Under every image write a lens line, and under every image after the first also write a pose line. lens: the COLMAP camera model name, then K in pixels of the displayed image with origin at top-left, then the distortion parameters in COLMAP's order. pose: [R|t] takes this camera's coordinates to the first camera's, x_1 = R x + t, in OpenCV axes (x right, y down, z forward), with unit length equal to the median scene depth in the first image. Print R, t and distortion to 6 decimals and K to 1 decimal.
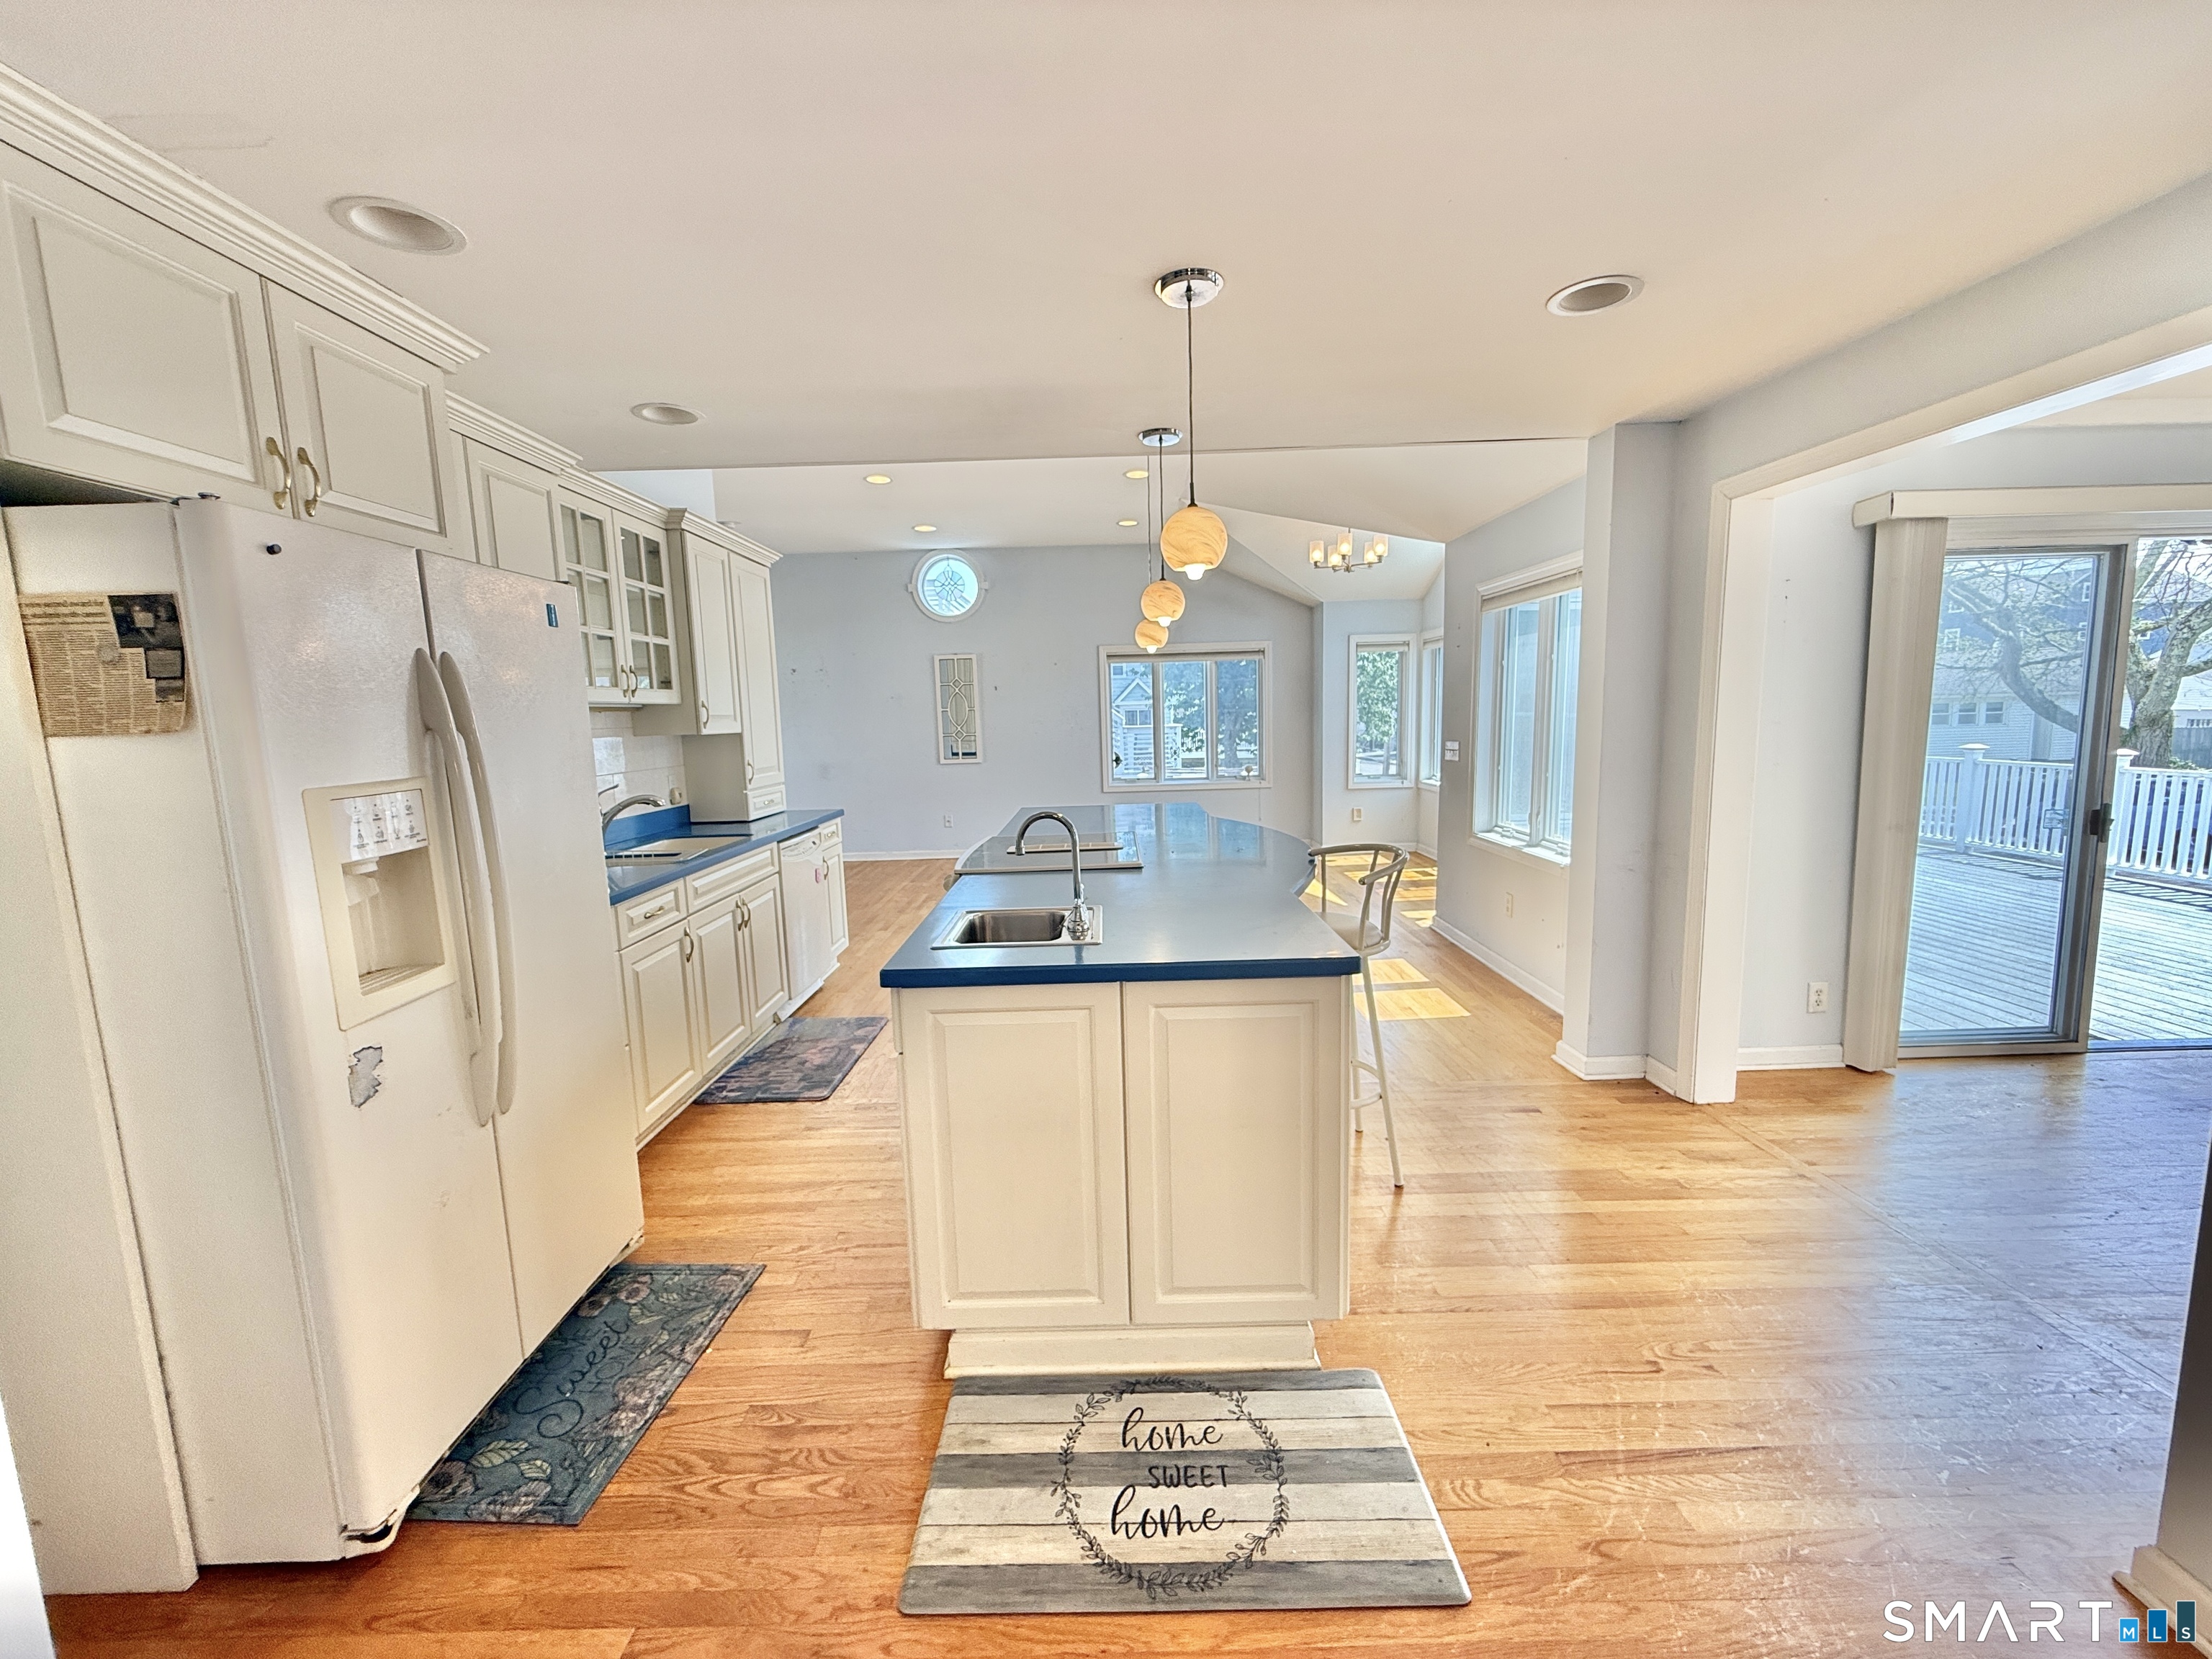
lens RADIAL K [[883.9, 0, 1098.8], [0, 883.9, 821.6], [0, 0, 1]] dist [0.002286, -0.000306]
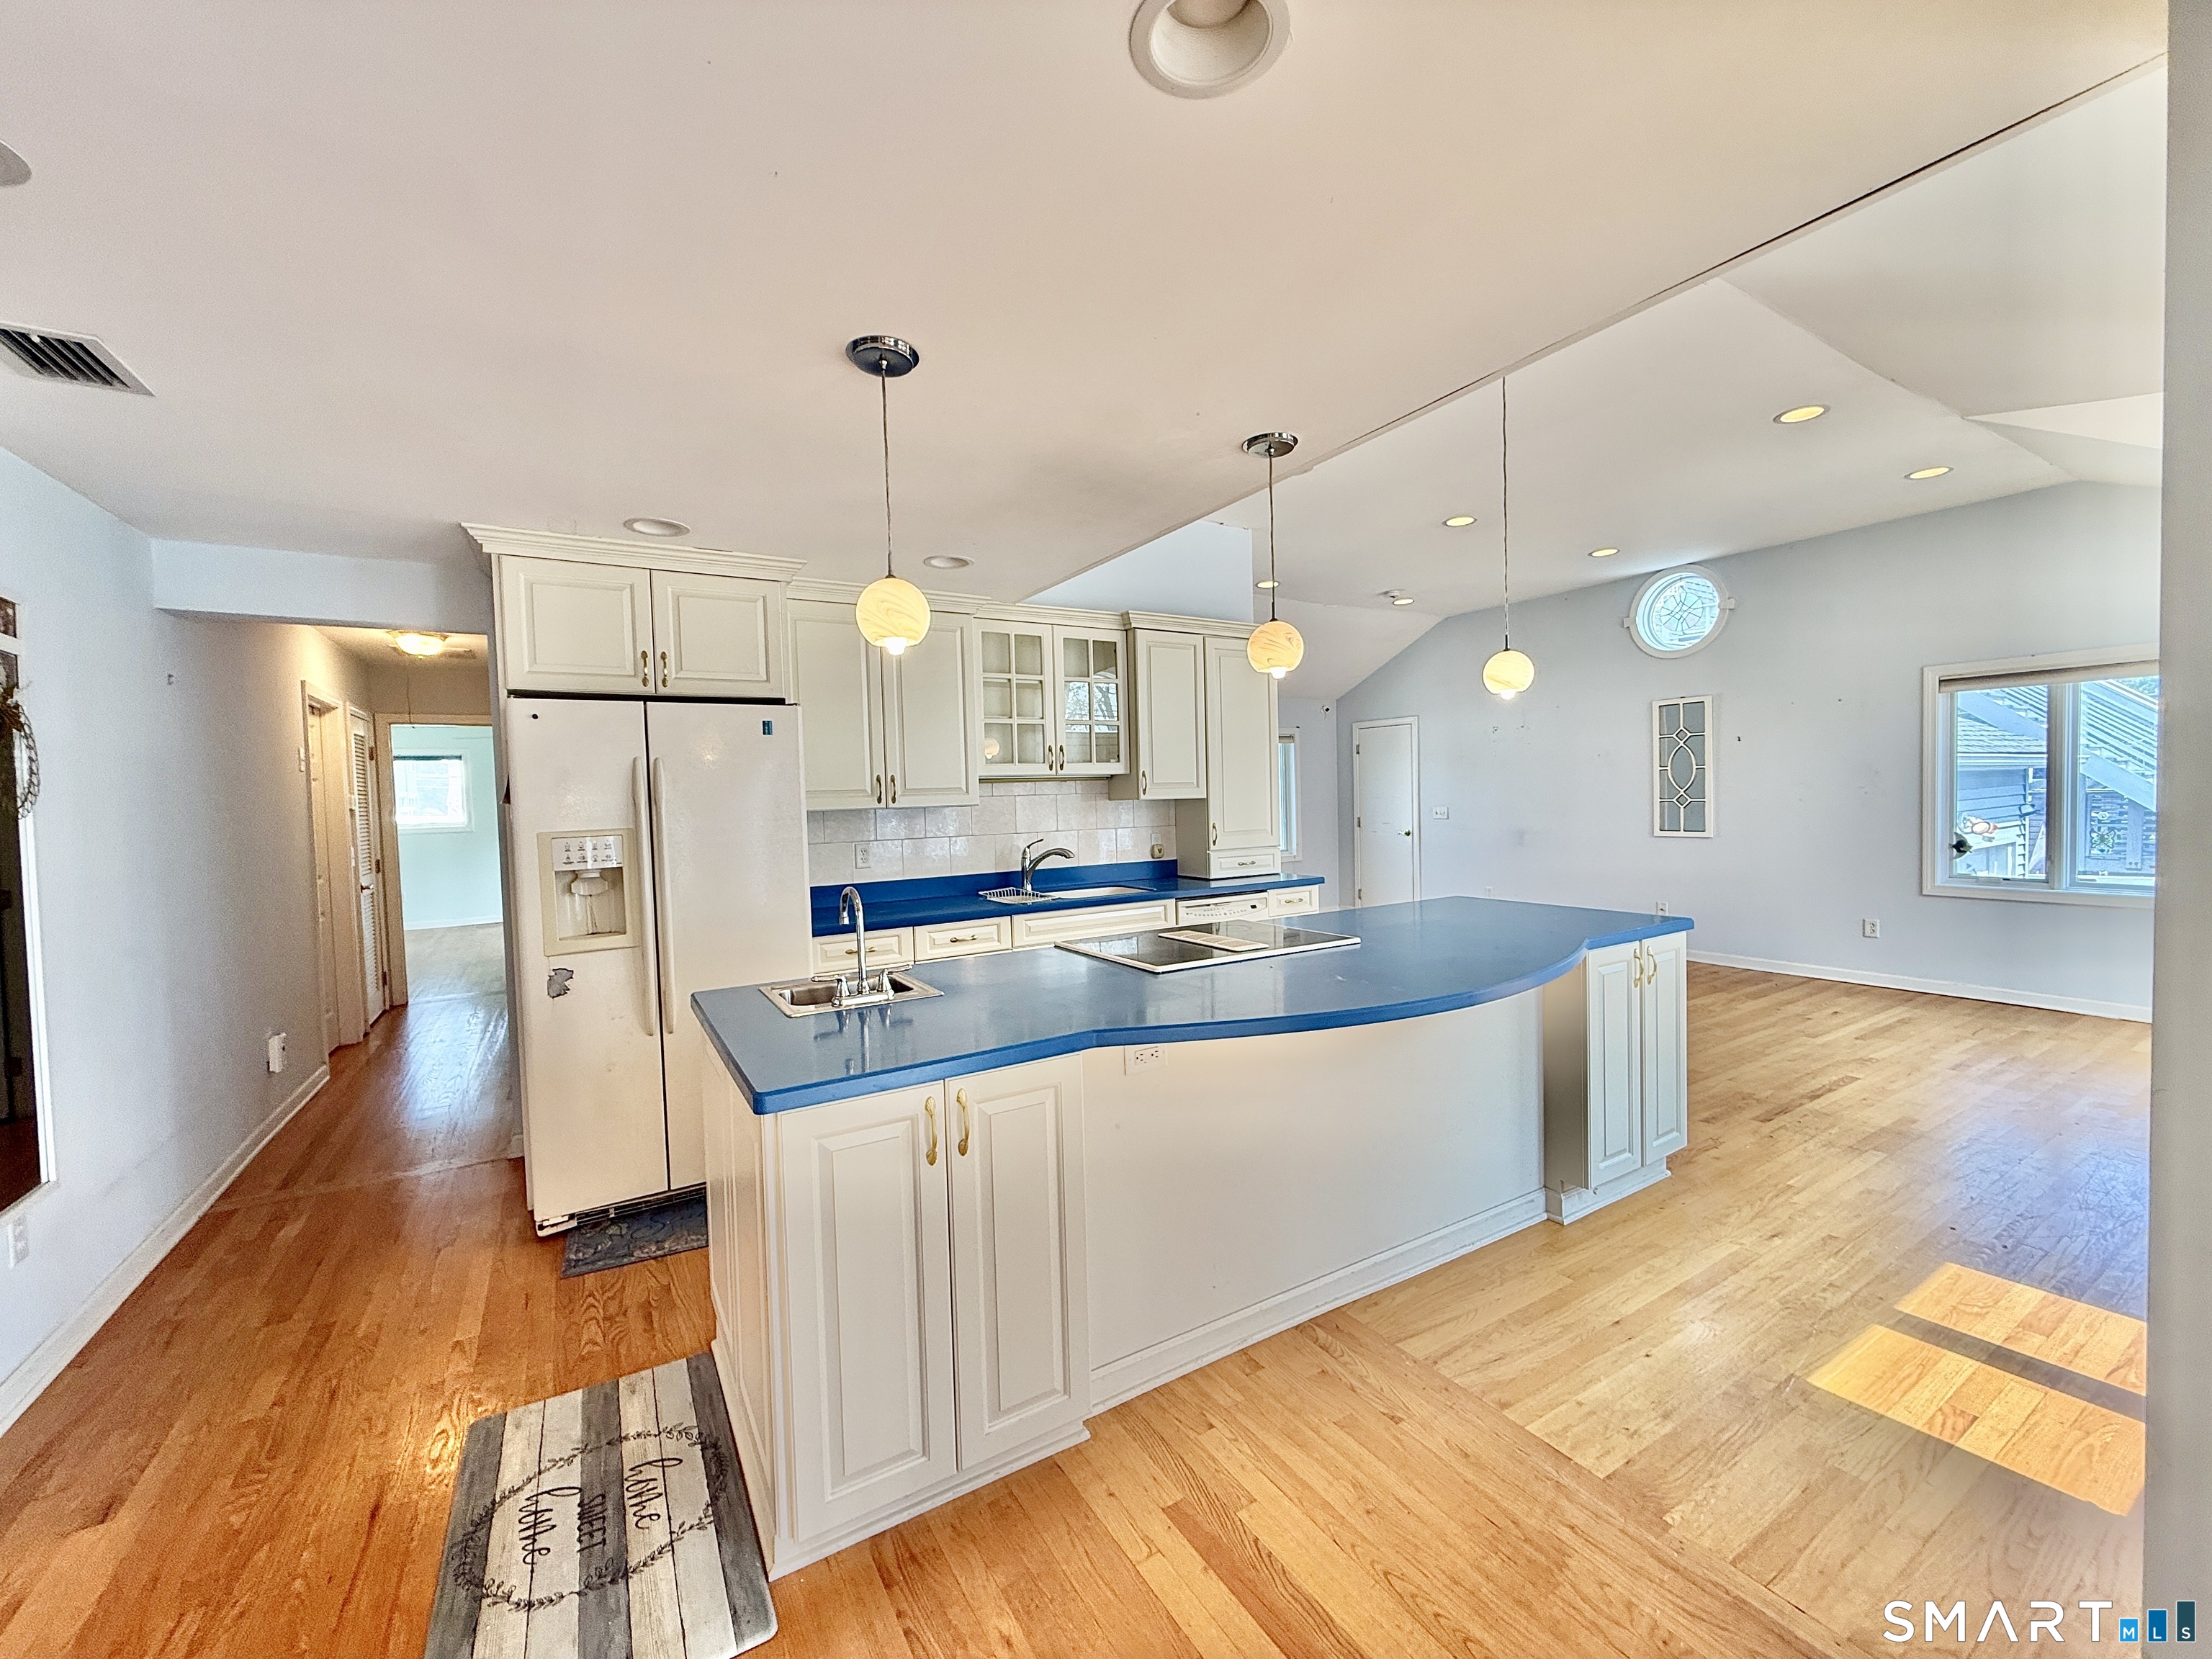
lens RADIAL K [[883.9, 0, 1106.6], [0, 883.9, 818.8], [0, 0, 1]] dist [0.002286, -0.000306]
pose [[0.519071, 0.040057, -0.853792, 1.223399], [-0.093618, 0.995556, -0.010208, -0.135975], [0.849589, 0.085230, 0.520514, 0.854214]]
